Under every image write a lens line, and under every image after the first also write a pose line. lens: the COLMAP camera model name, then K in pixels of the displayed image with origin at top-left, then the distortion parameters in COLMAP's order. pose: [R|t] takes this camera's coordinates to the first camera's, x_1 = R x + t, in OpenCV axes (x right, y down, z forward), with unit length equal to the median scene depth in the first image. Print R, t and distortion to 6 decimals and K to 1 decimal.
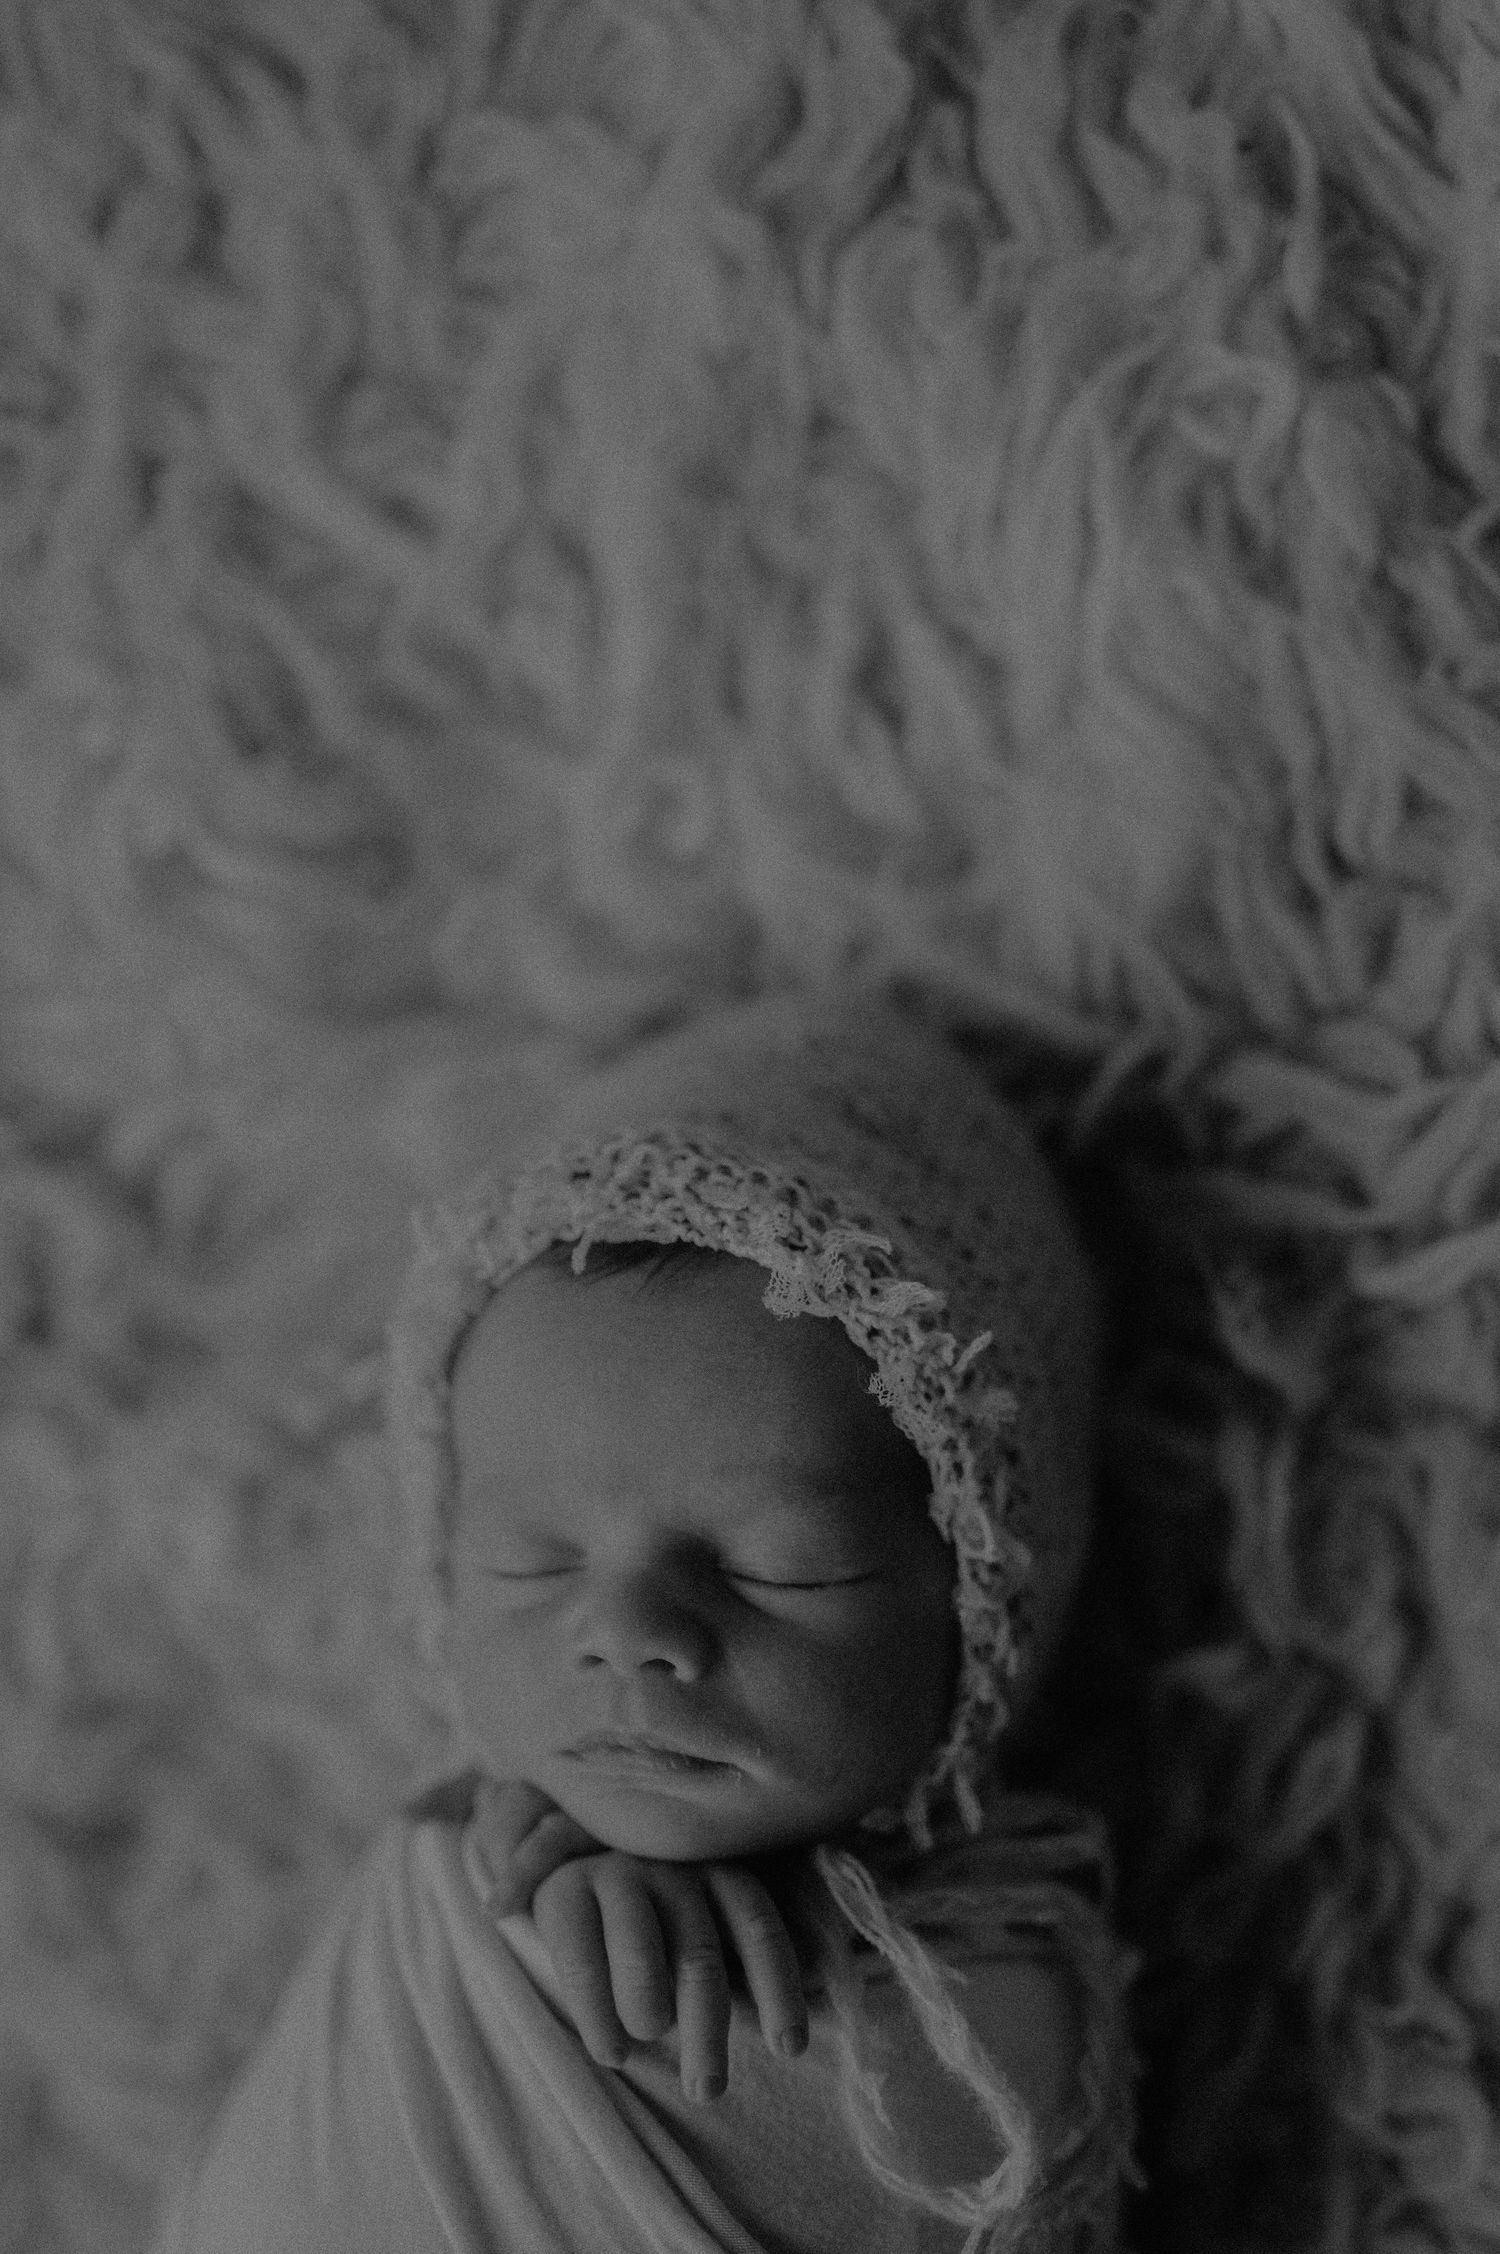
lens RADIAL K [[3477.8, 0, 765.2], [0, 3477.8, 1088.7], [0, 0, 1]] dist [-0.030693, 0.000000]
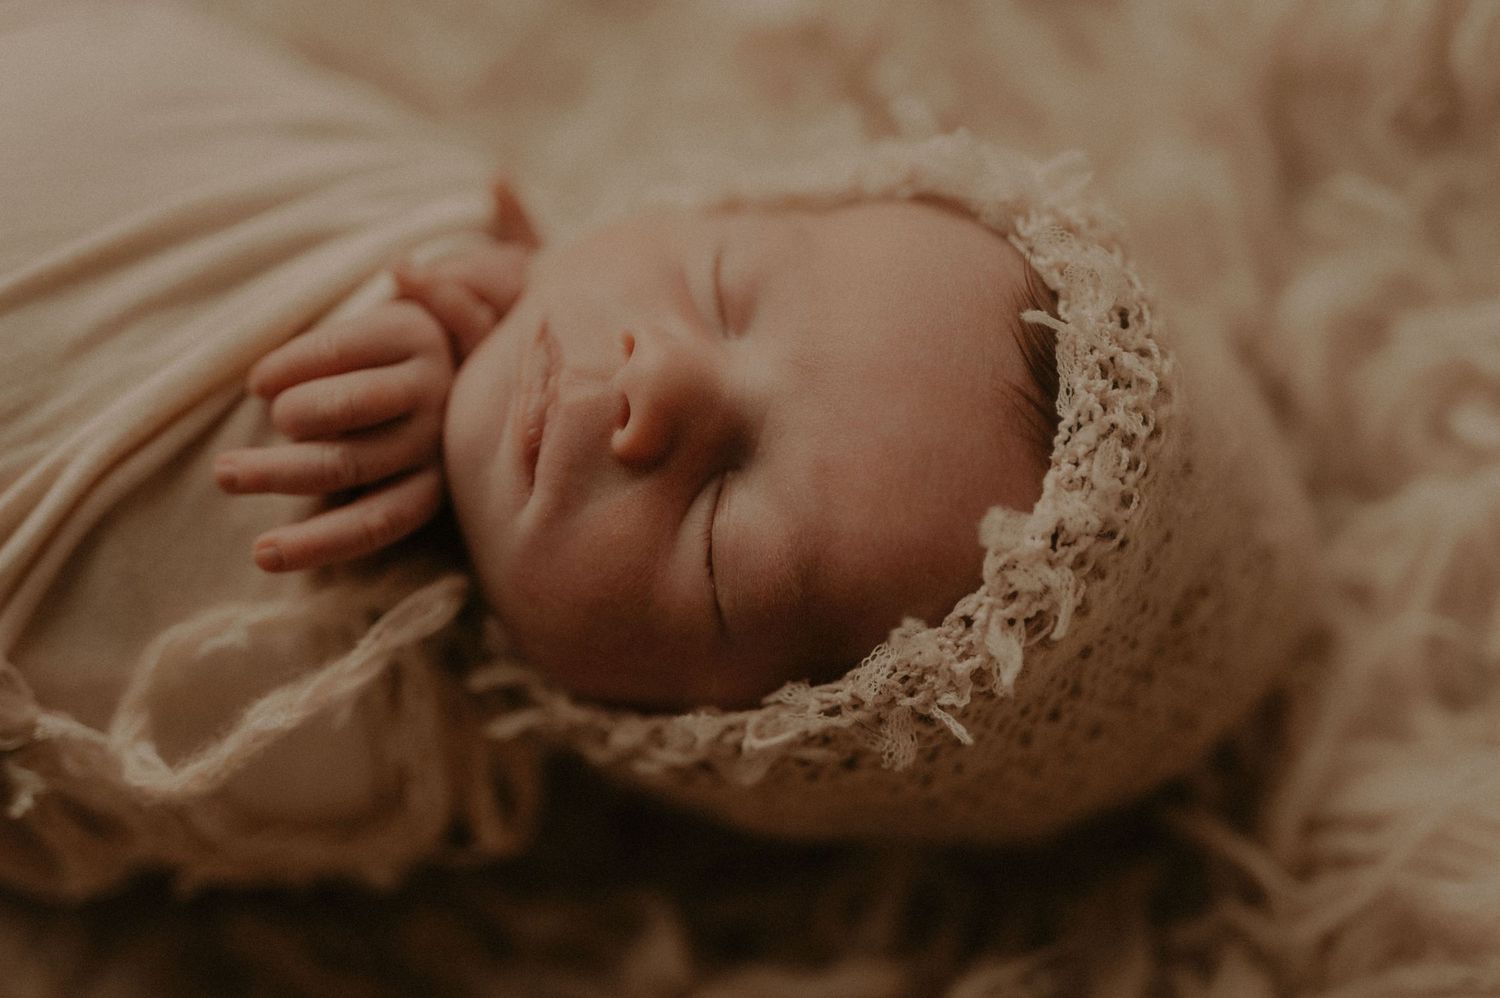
lens RADIAL K [[2314.4, 0, 753.6], [0, 2314.4, 510.1], [0, 0, 1]] dist [-0.030693, 0.000000]
pose [[0.027006, 0.999516, -0.015420, 0.007697], [-0.981022, 0.029462, 0.191645, 0.004066], [0.192007, 0.009952, 0.981343, 0.331715]]
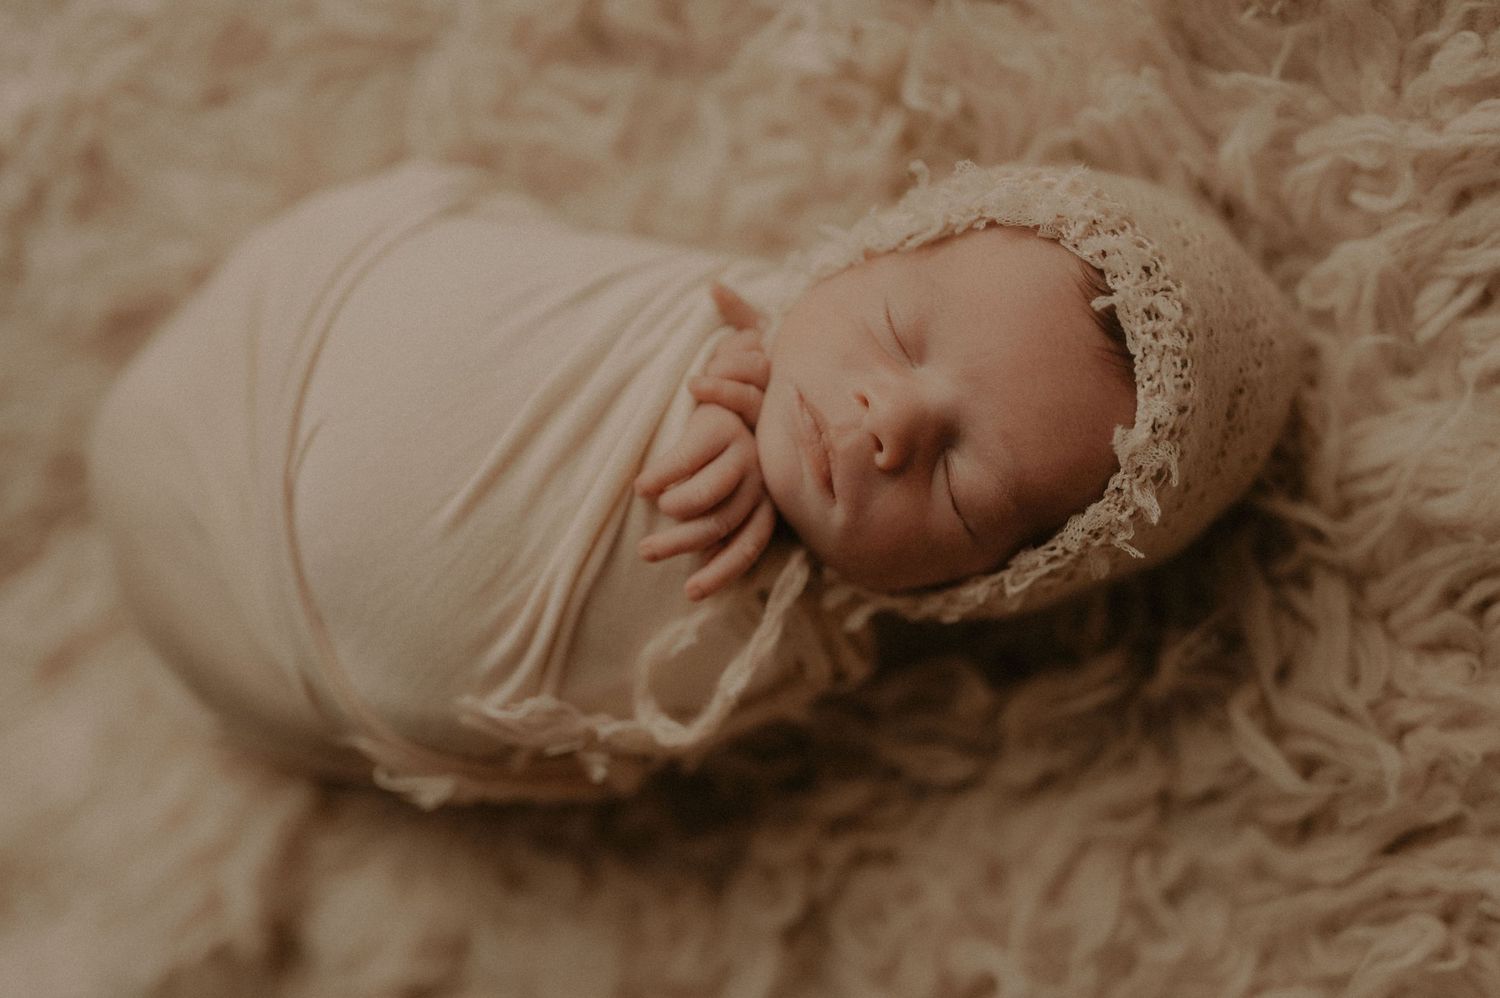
lens RADIAL K [[2314.4, 0, 713.4], [0, 2314.4, 500.8], [0, 0, 1]] dist [-0.030693, 0.000000]
pose [[0.378814, 0.892938, 0.243233, -0.274218], [-0.915764, 0.323693, 0.237905, -0.009571], [0.133702, -0.312866, 0.940340, -0.023866]]
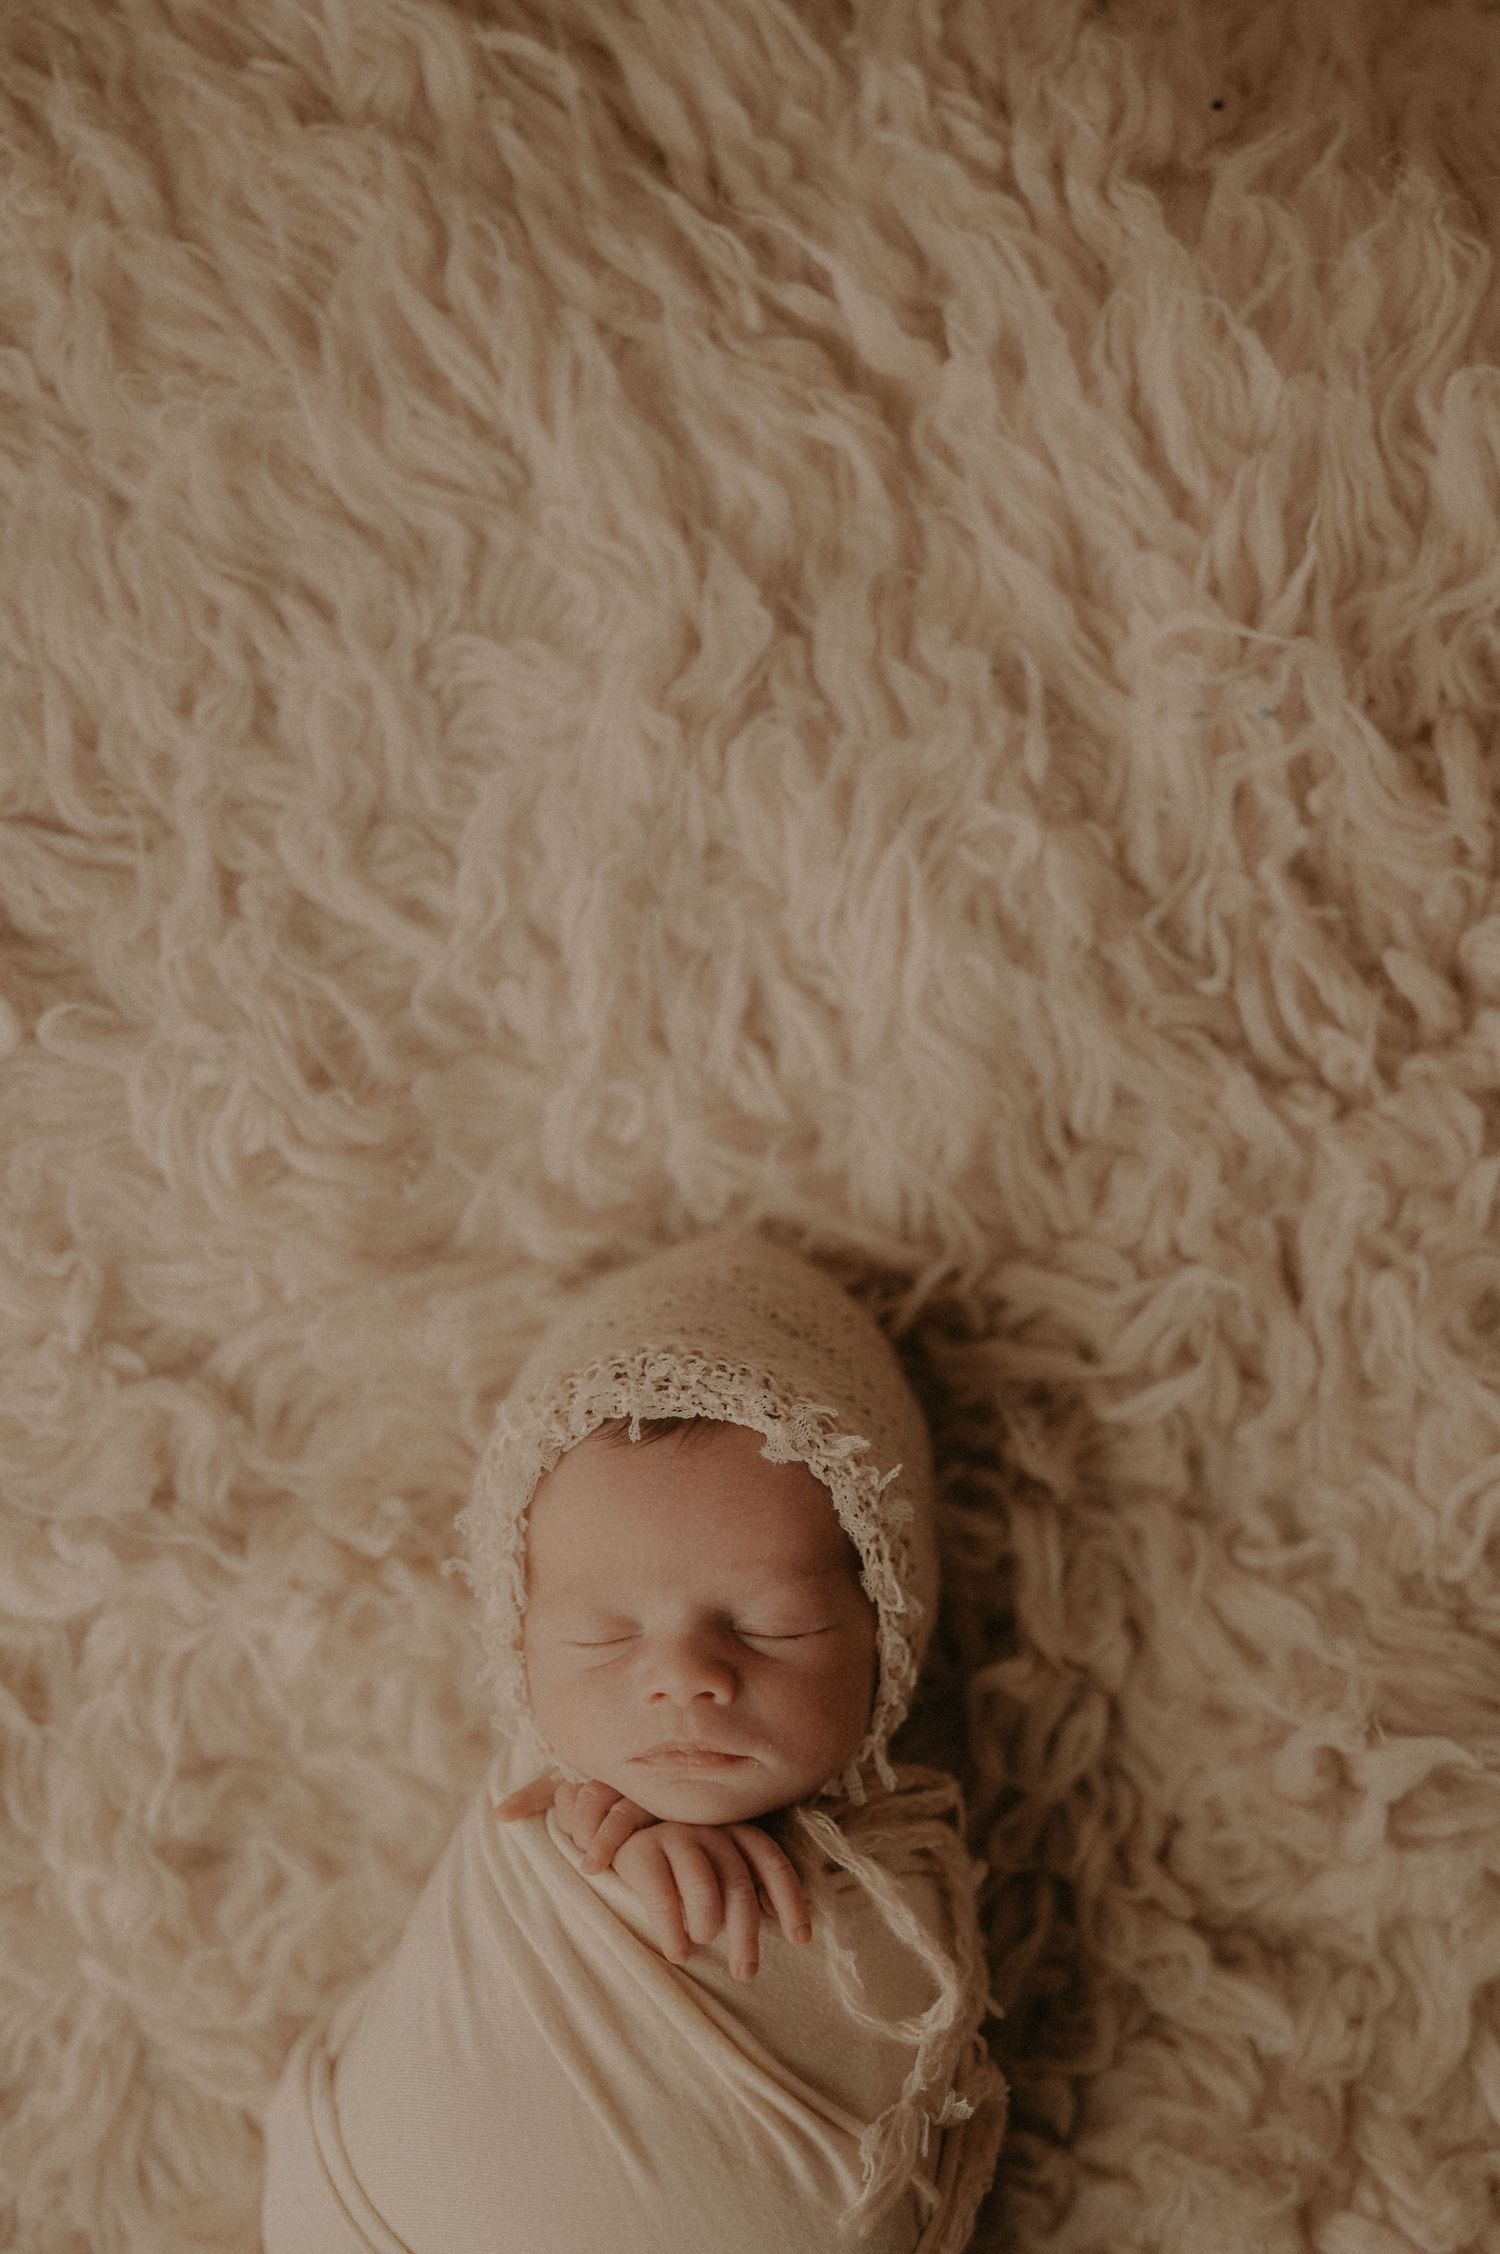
lens RADIAL K [[3477.8, 0, 772.1], [0, 3477.8, 1033.8], [0, 0, 1]] dist [-0.030693, 0.000000]
pose [[0.974904, -0.035169, 0.219832, -0.303364], [0.041183, 0.998891, -0.022830, -0.082800], [-0.218785, 0.031311, 0.975271, -0.471397]]
